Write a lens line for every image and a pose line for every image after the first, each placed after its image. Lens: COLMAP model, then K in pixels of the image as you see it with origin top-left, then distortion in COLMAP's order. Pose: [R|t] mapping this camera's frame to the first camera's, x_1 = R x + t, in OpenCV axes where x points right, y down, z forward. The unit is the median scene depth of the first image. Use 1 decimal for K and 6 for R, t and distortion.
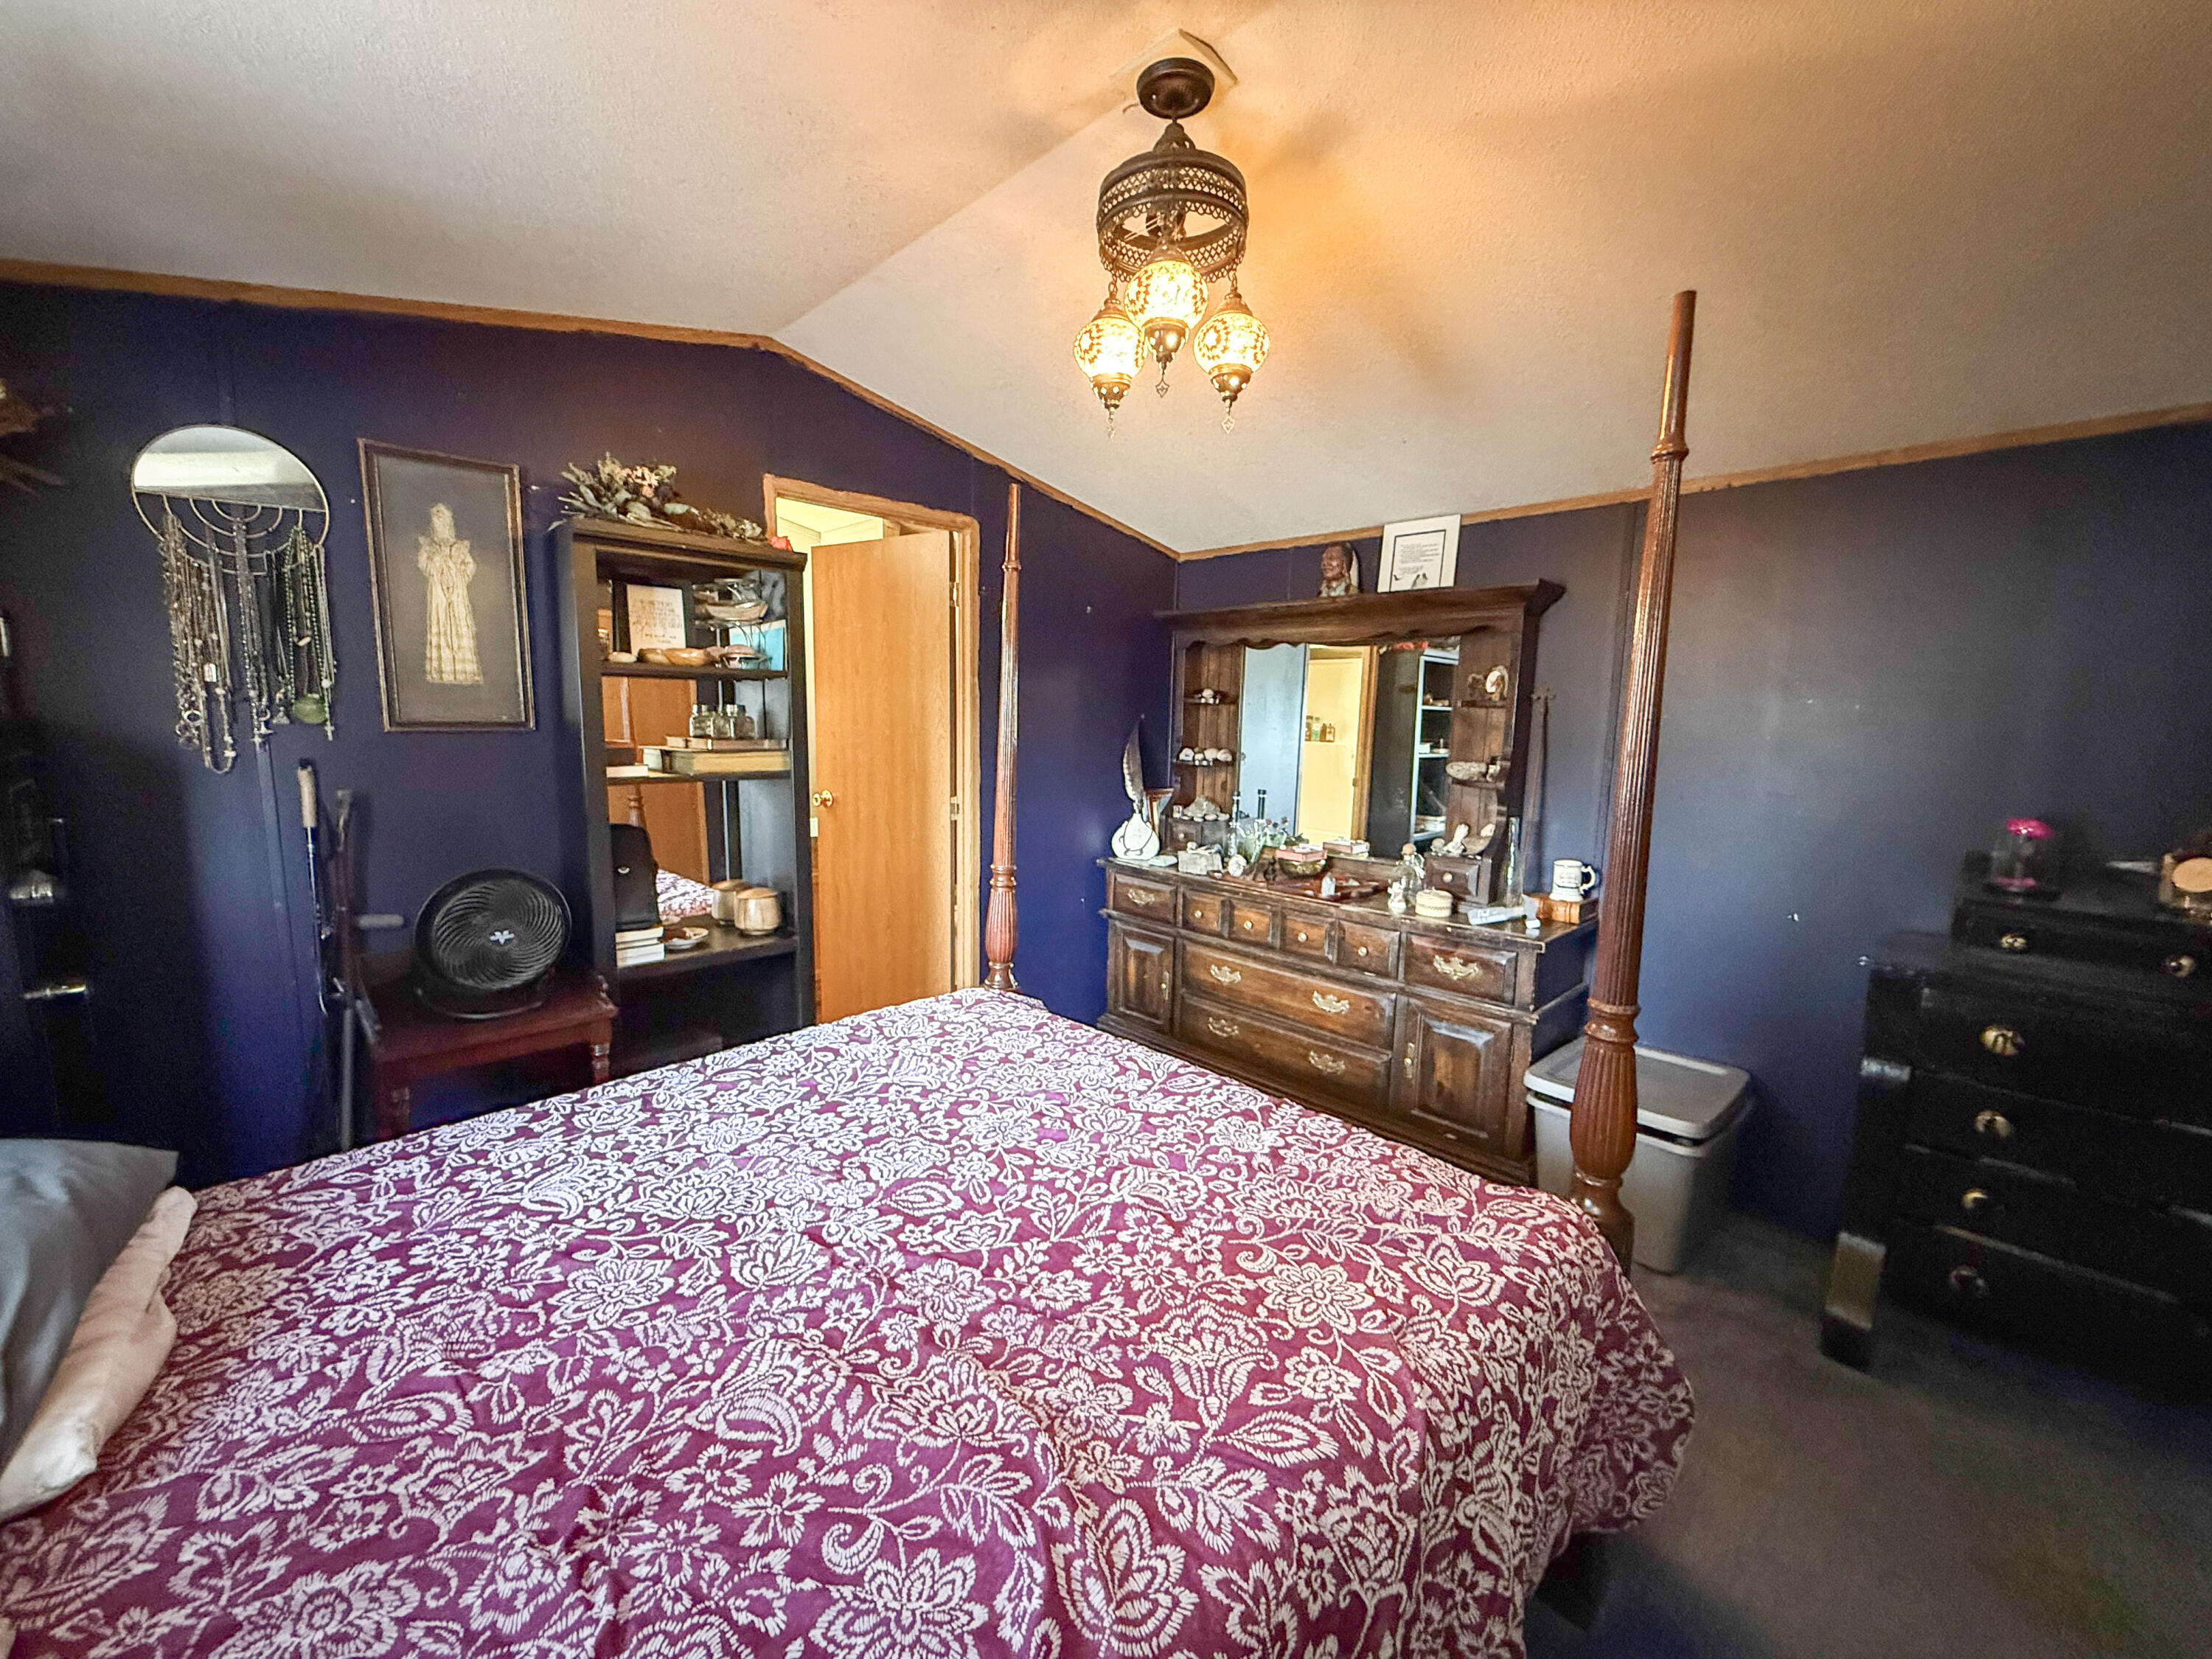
lens RADIAL K [[878.2, 0, 1098.2], [0, 878.2, 829.3], [0, 0, 1]] dist [0.000656, -0.000207]
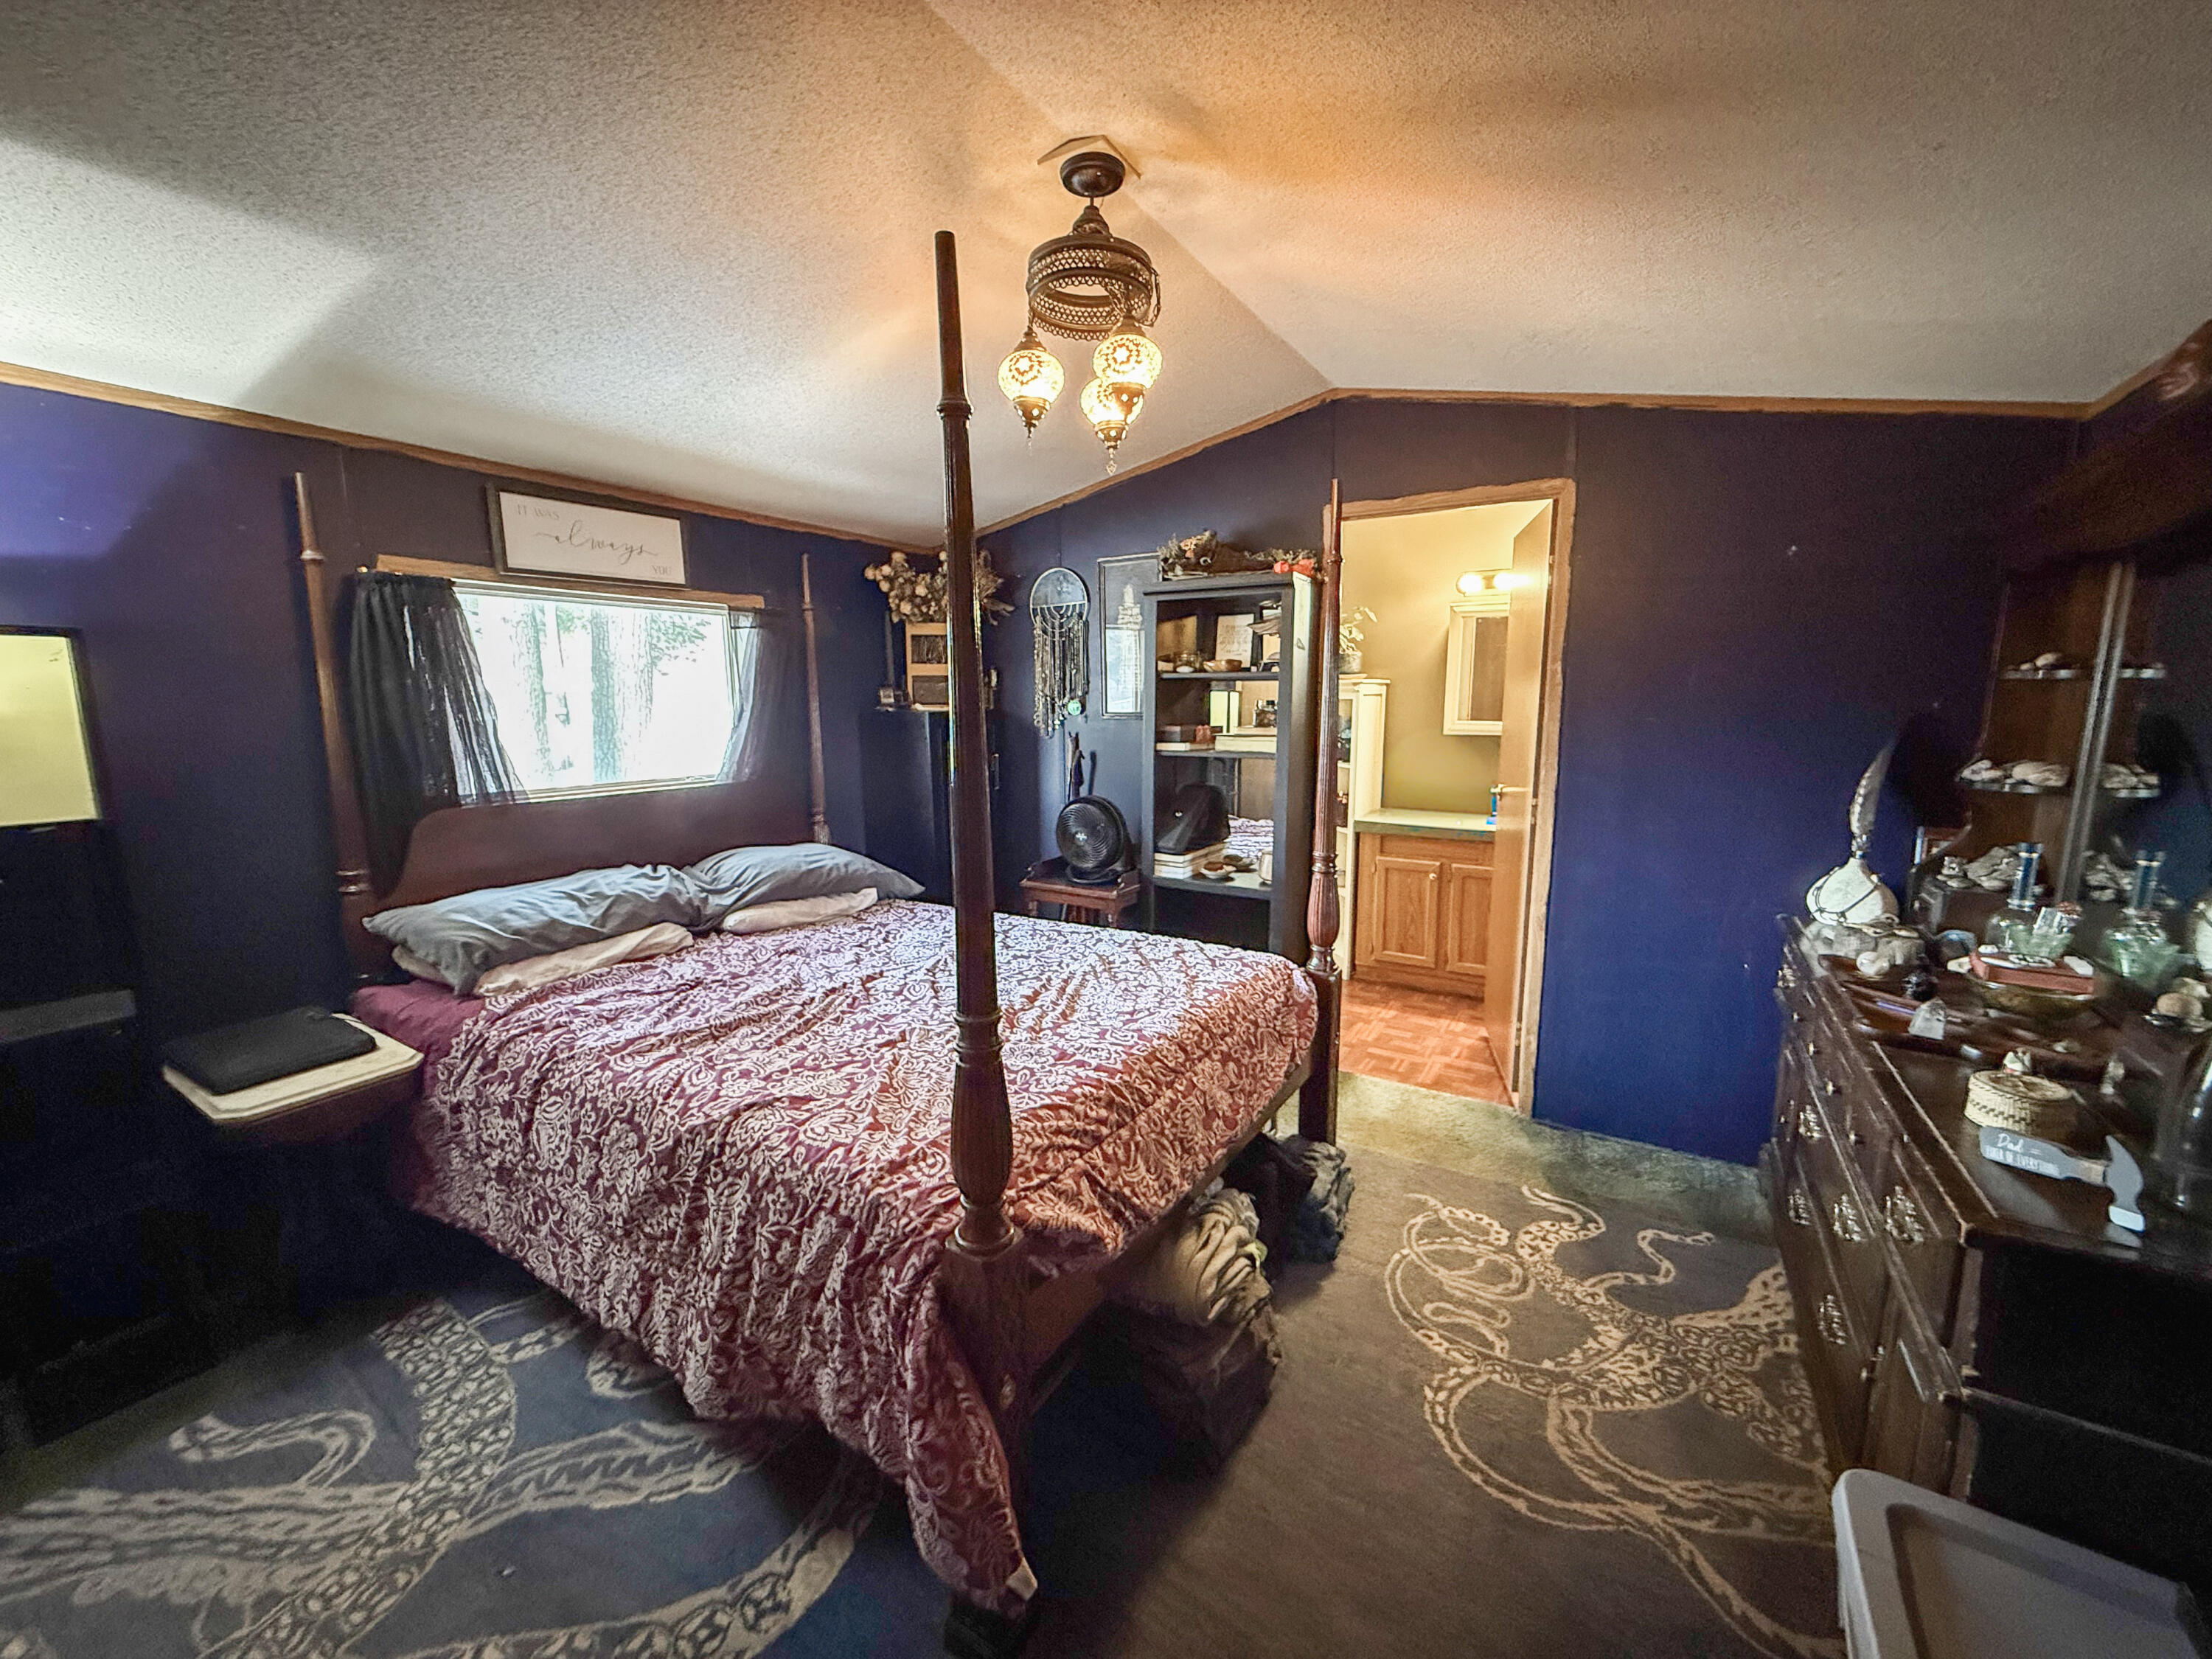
lens RADIAL K [[878.2, 0, 1098.2], [0, 878.2, 829.3], [0, 0, 1]] dist [0.000656, -0.000207]
pose [[0.243755, 0.124574, -0.961803, 1.080616], [-0.120910, 0.987882, 0.097309, -0.070437], [0.962270, 0.092572, 0.255864, 0.632267]]
